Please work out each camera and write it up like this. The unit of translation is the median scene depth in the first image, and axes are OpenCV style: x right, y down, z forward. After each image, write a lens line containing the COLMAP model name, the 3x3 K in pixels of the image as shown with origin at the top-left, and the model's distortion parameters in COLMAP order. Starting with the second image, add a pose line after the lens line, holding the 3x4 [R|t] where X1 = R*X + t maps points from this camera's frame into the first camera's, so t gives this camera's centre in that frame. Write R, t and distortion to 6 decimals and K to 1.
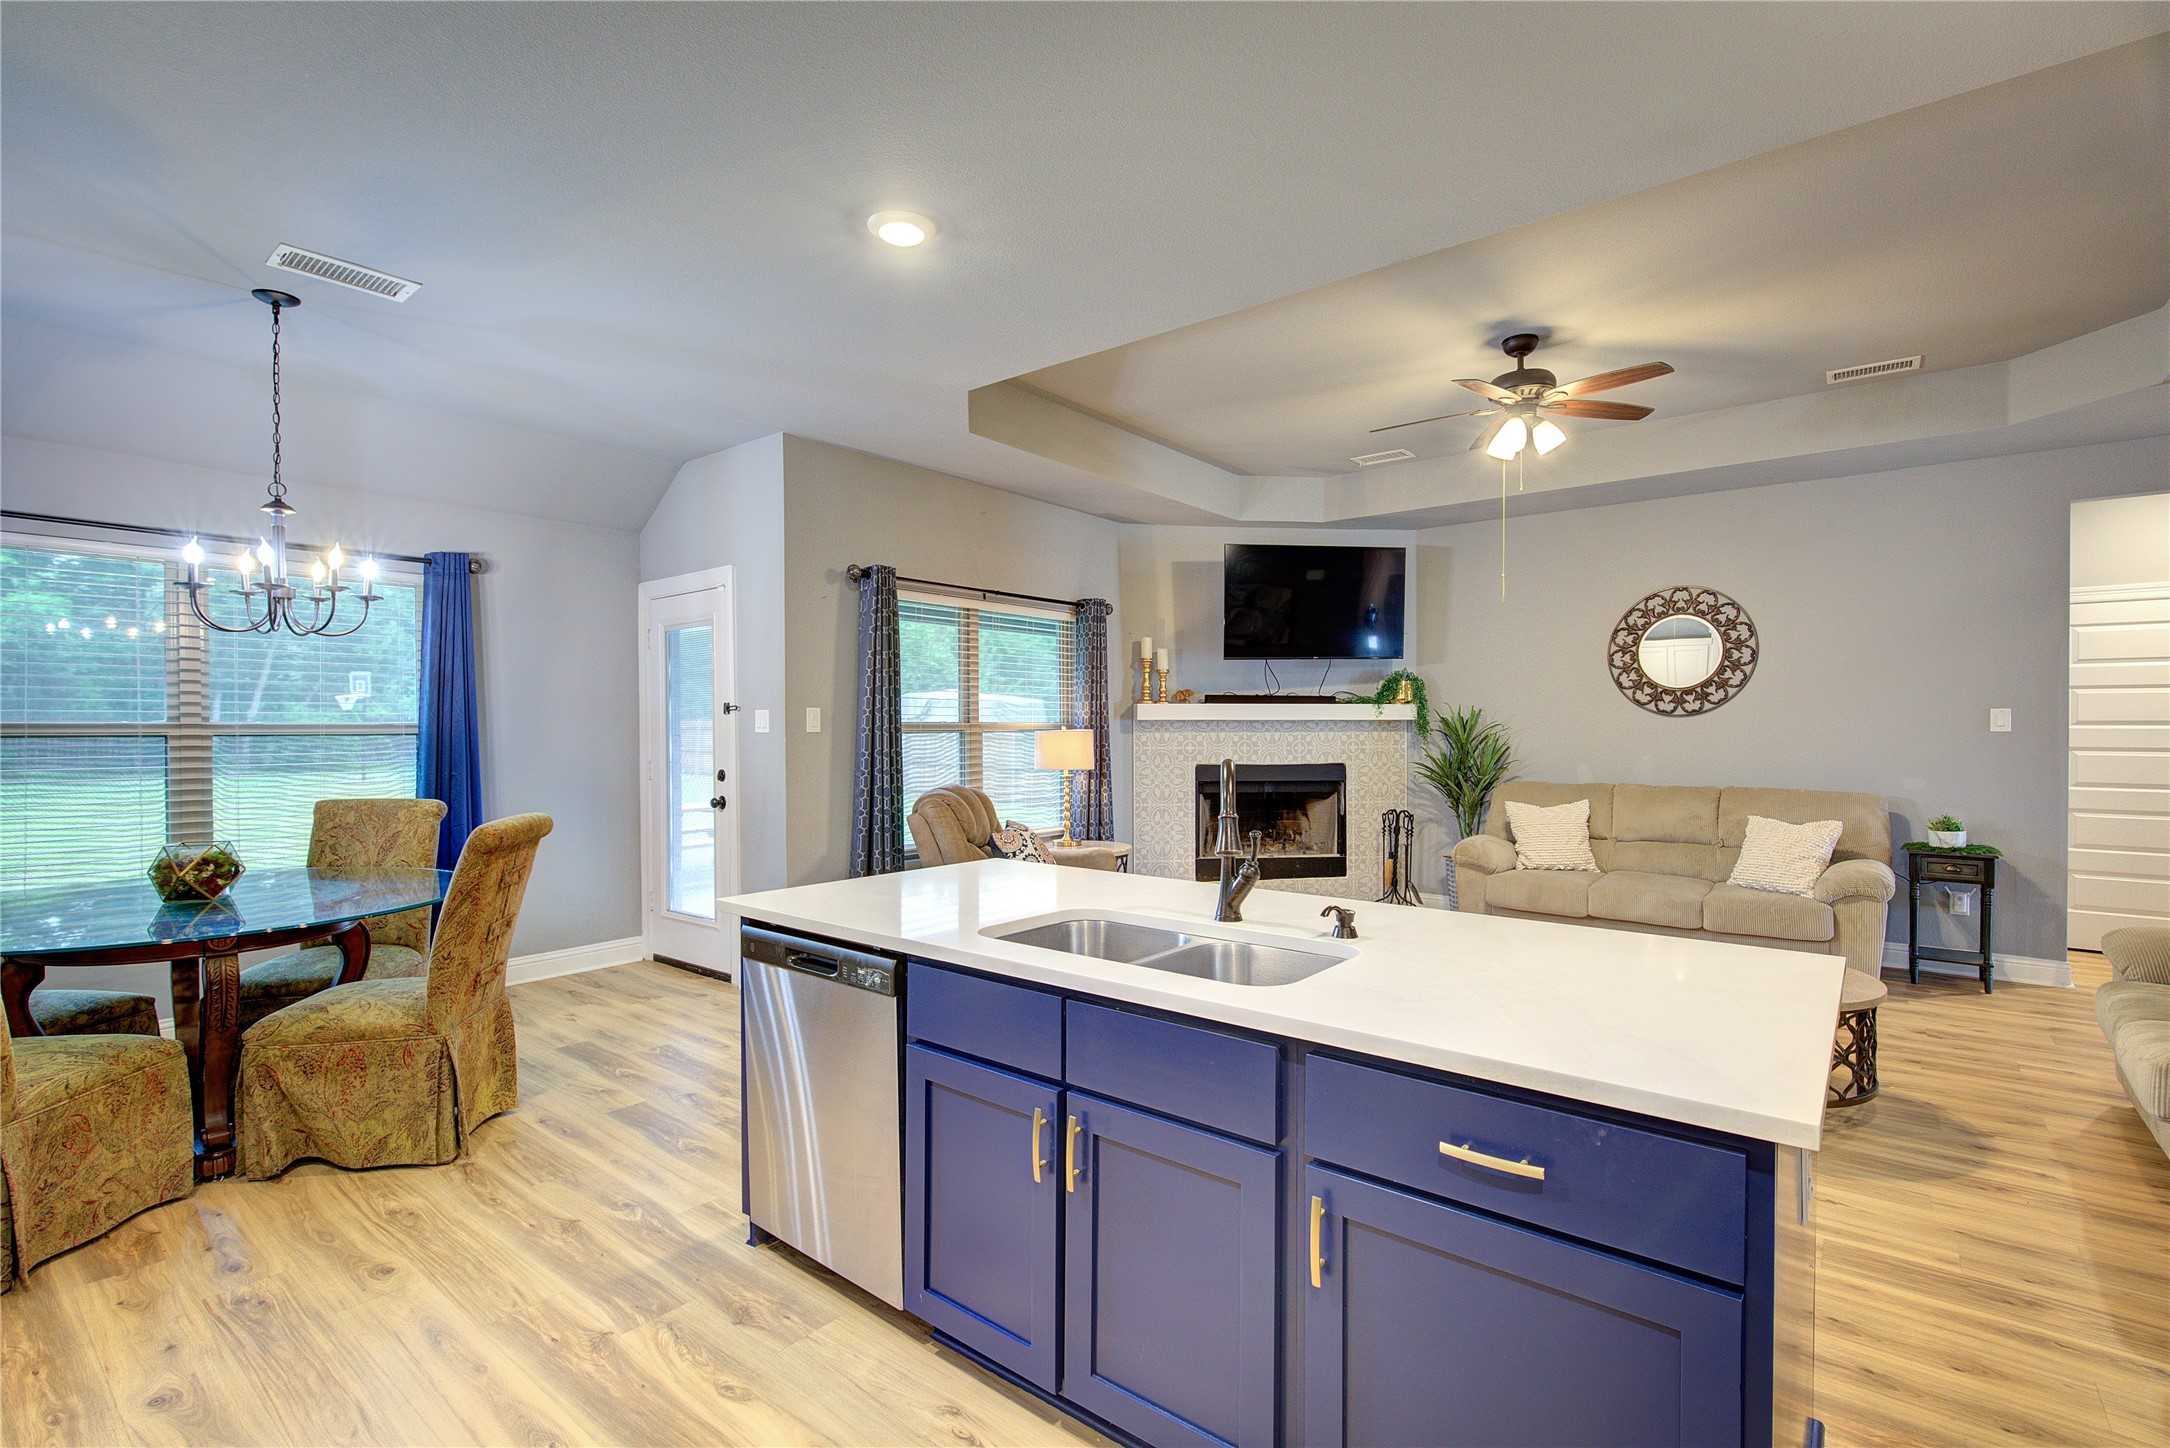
lens RADIAL K [[986.0, 0, 1091.6], [0, 986.0, 734.0], [0, 0, 1]] dist [0.000721, 0.000439]
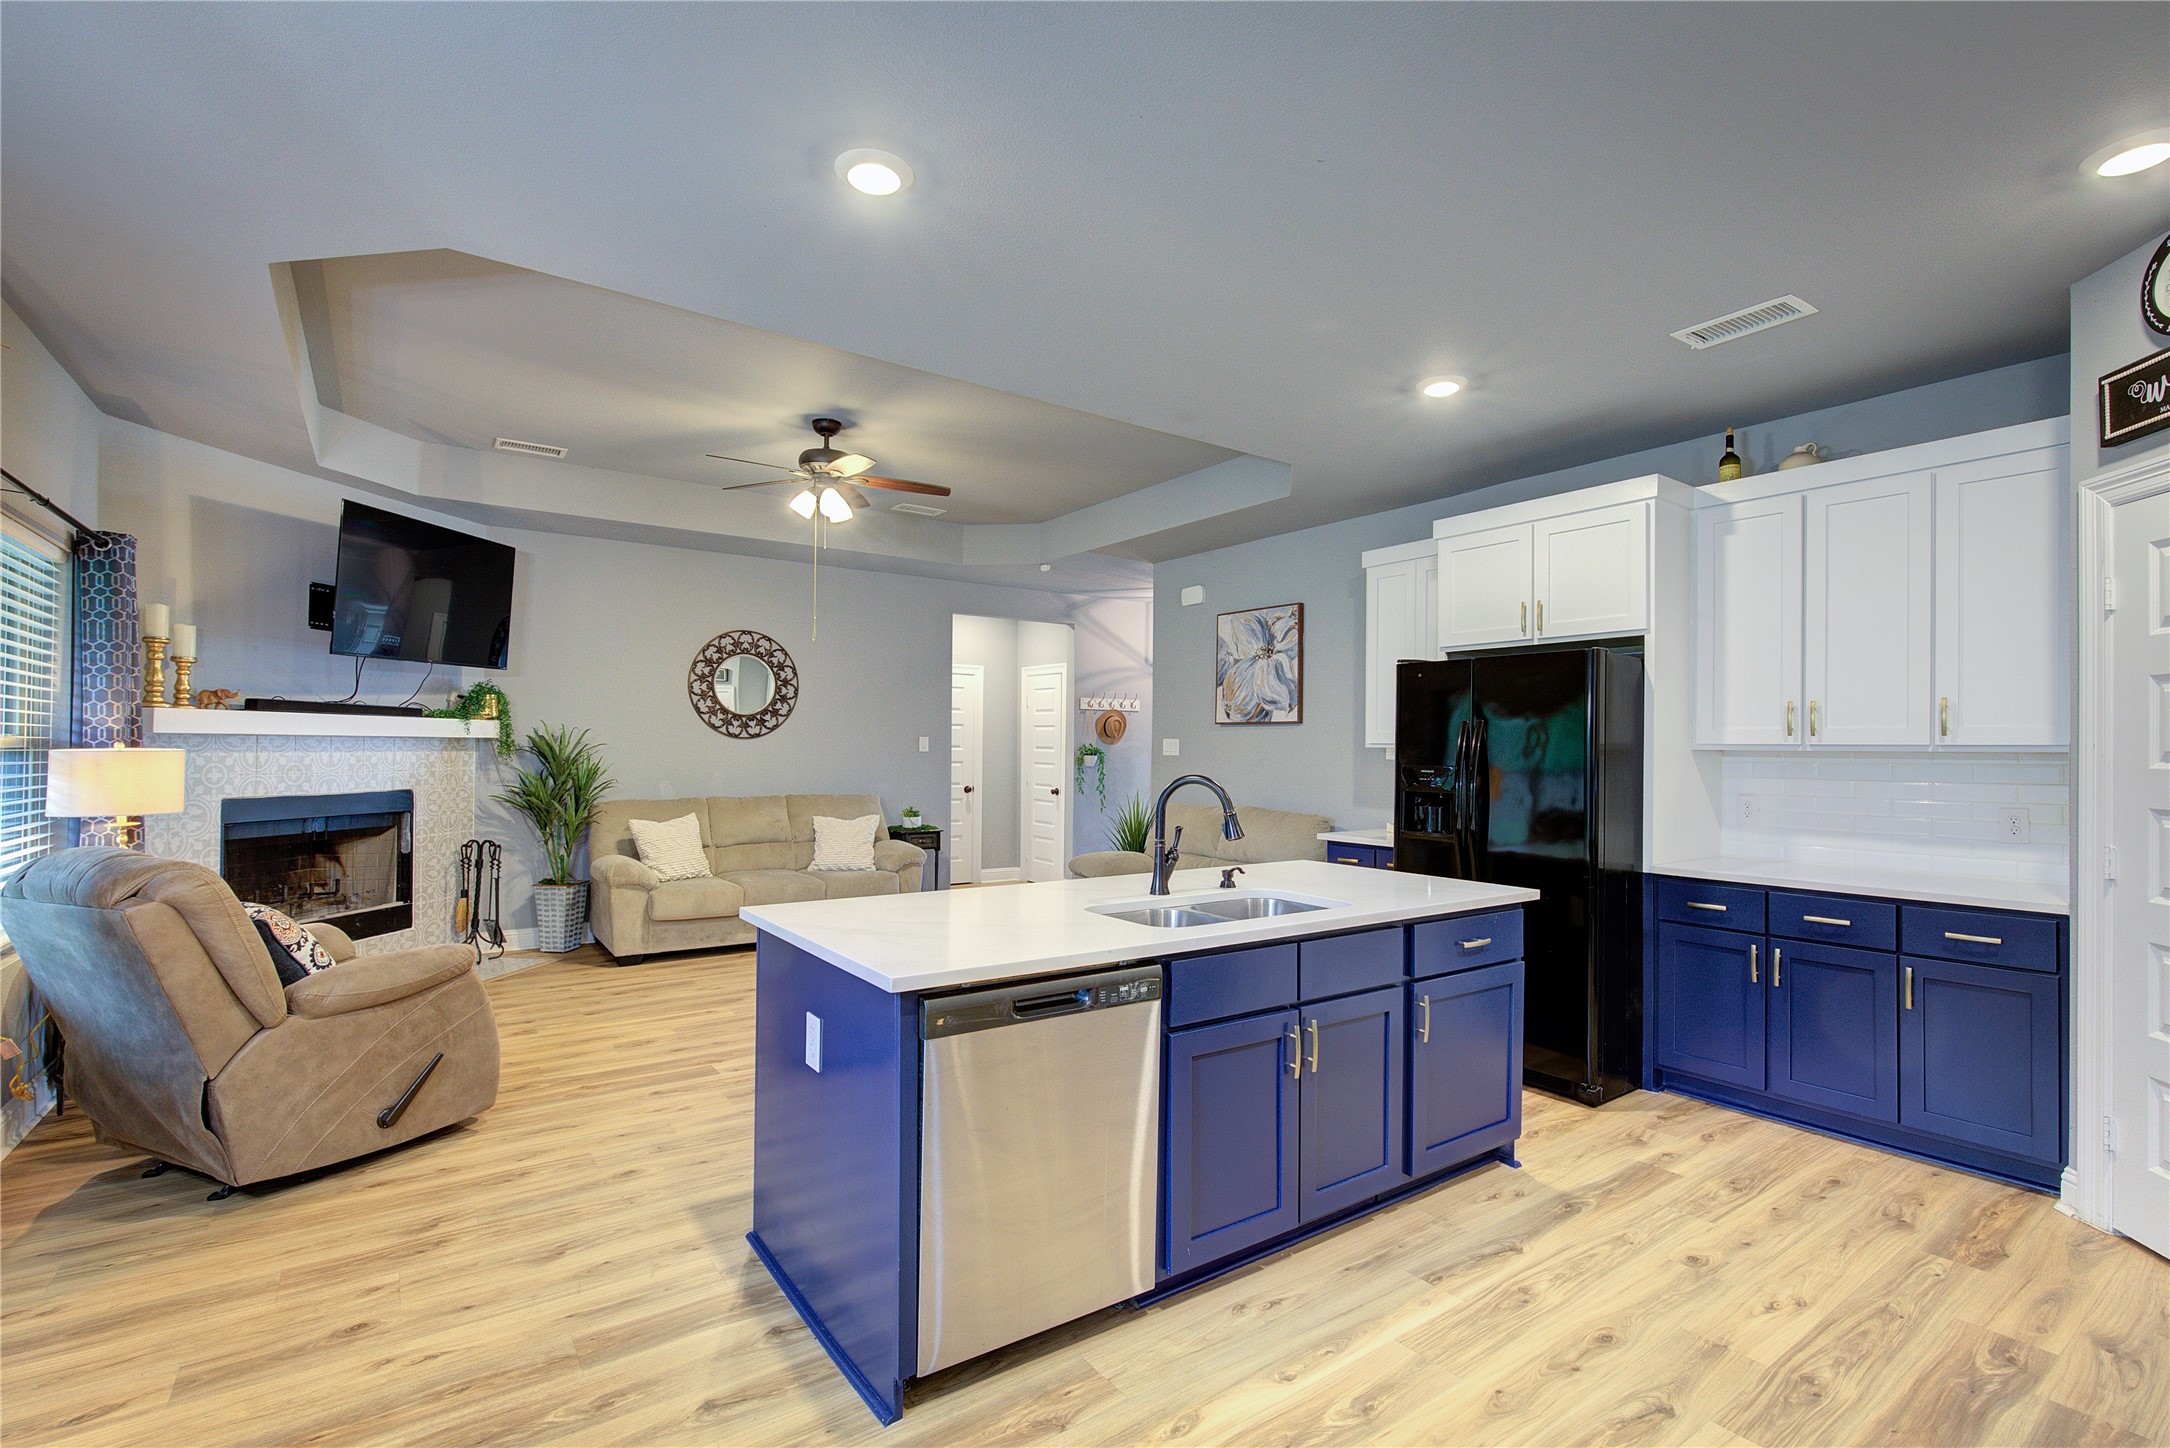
lens RADIAL K [[986.0, 0, 1090.8], [0, 986.0, 732.2], [0, 0, 1]] dist [0.000721, 0.000439]
pose [[0.273408, 0.018211, 0.961726, -0.443084], [0.000217, 0.999820, -0.018995, -0.002777], [-0.961898, 0.005402, 0.273355, 0.267591]]
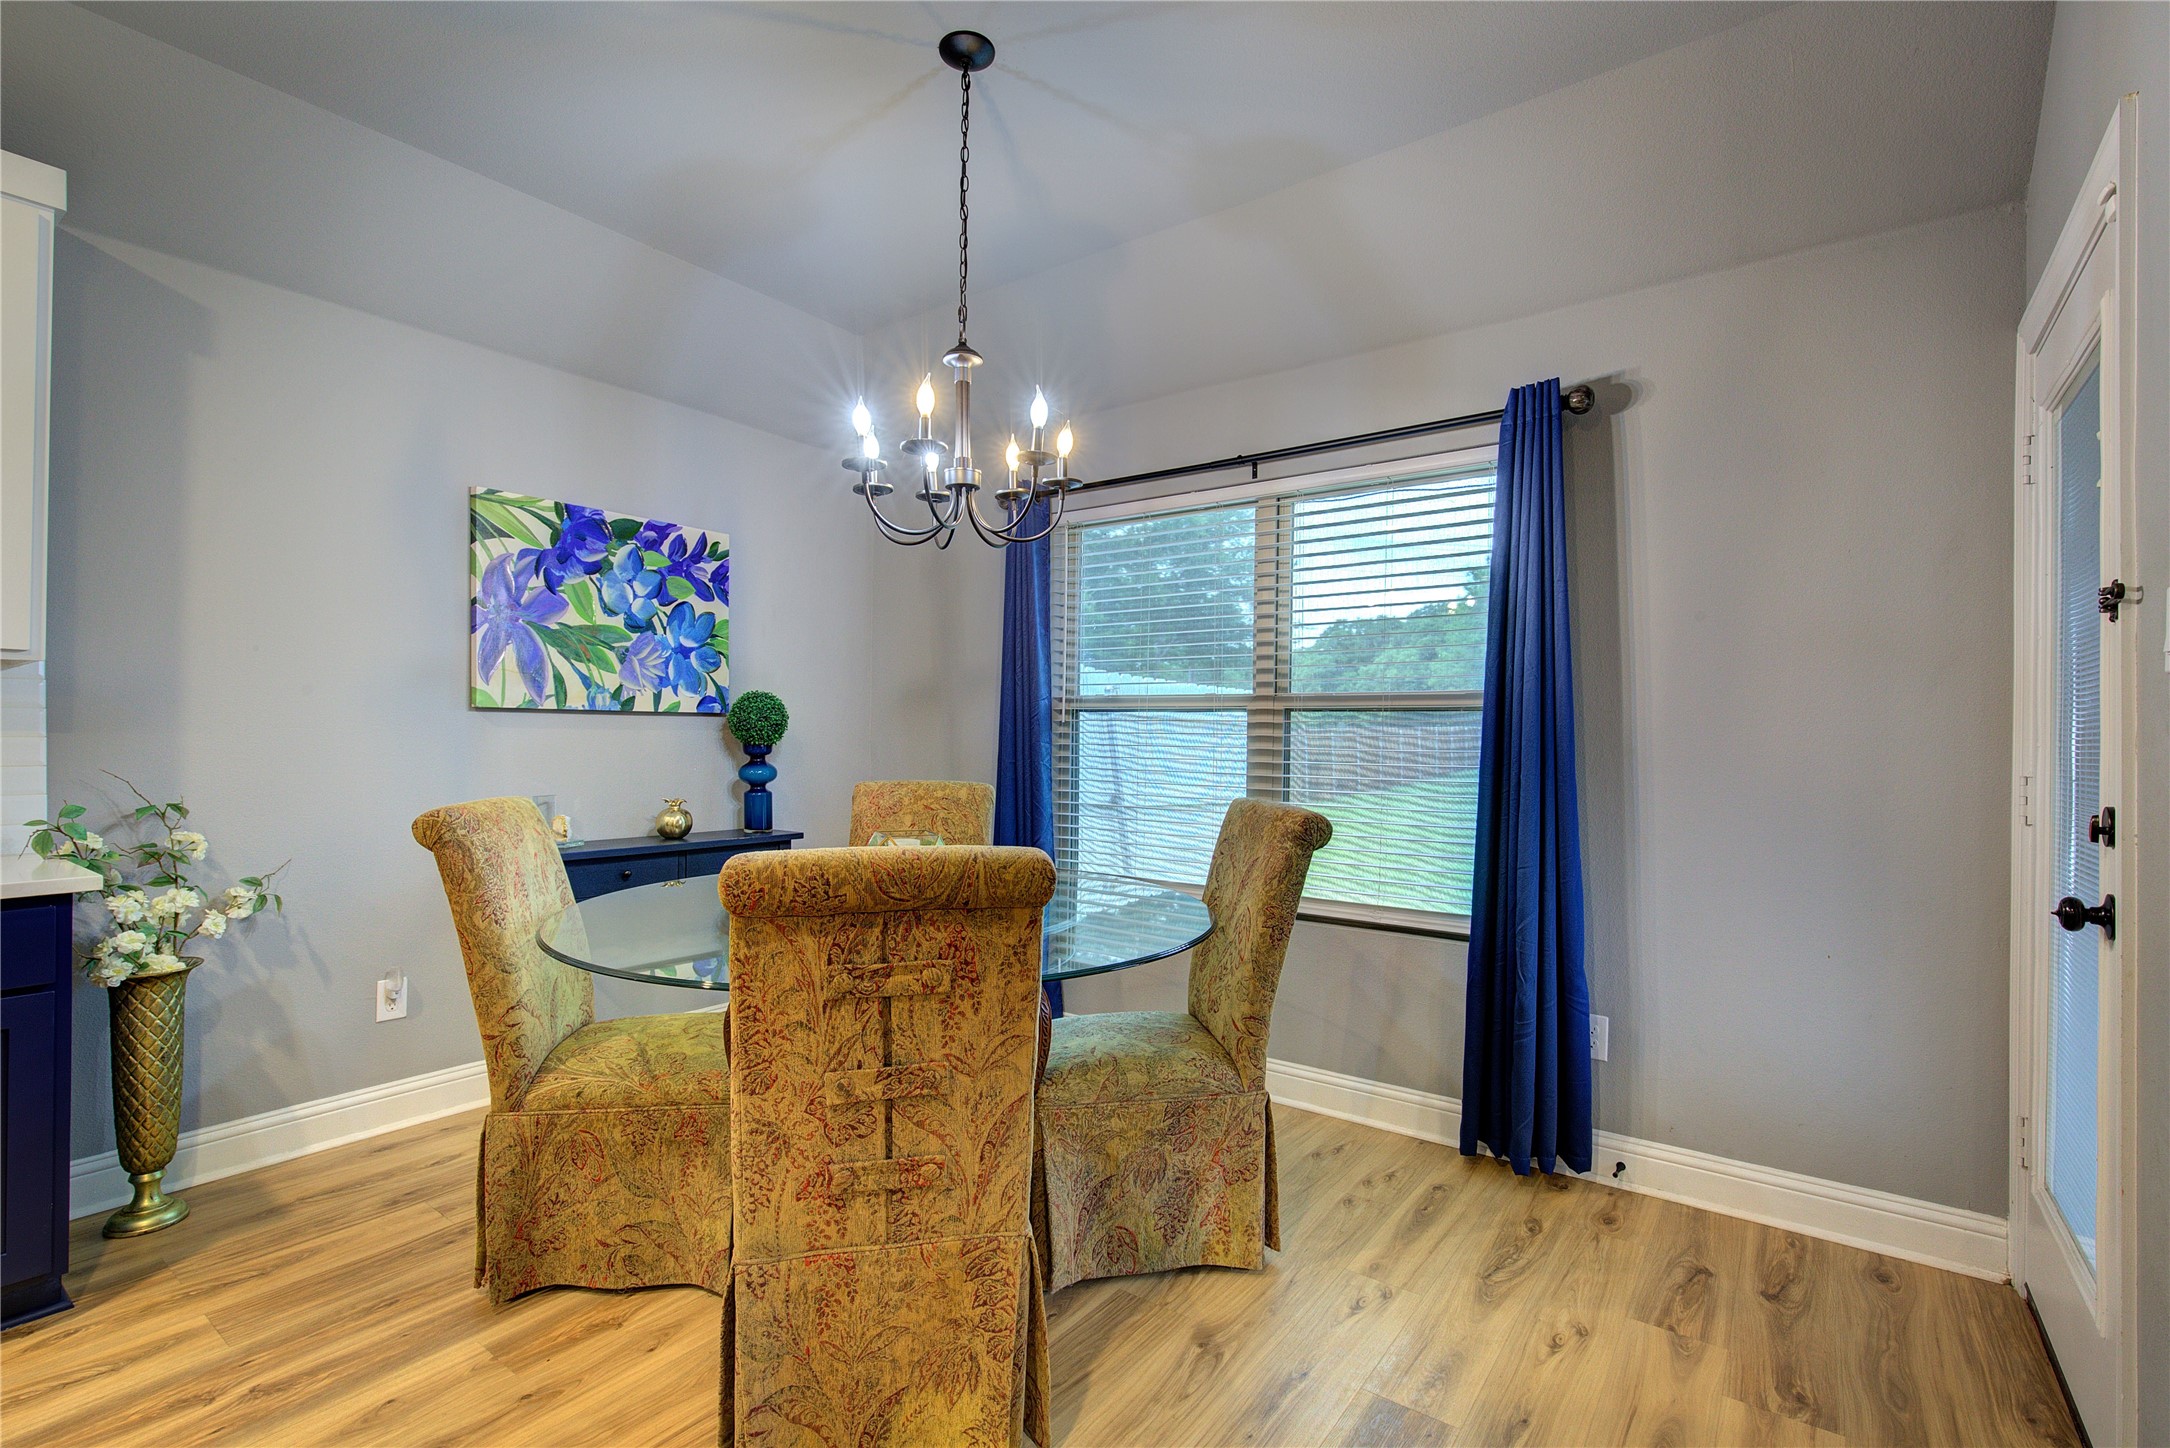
lens RADIAL K [[986.0, 0, 1090.3], [0, 986.0, 736.6], [0, 0, 1]] dist [0.000721, 0.000439]
pose [[0.038312, 0.003205, -0.999261, -0.072863], [-0.019240, 0.999812, 0.002469, 0.016736], [0.999081, 0.019131, 0.038367, 0.571061]]
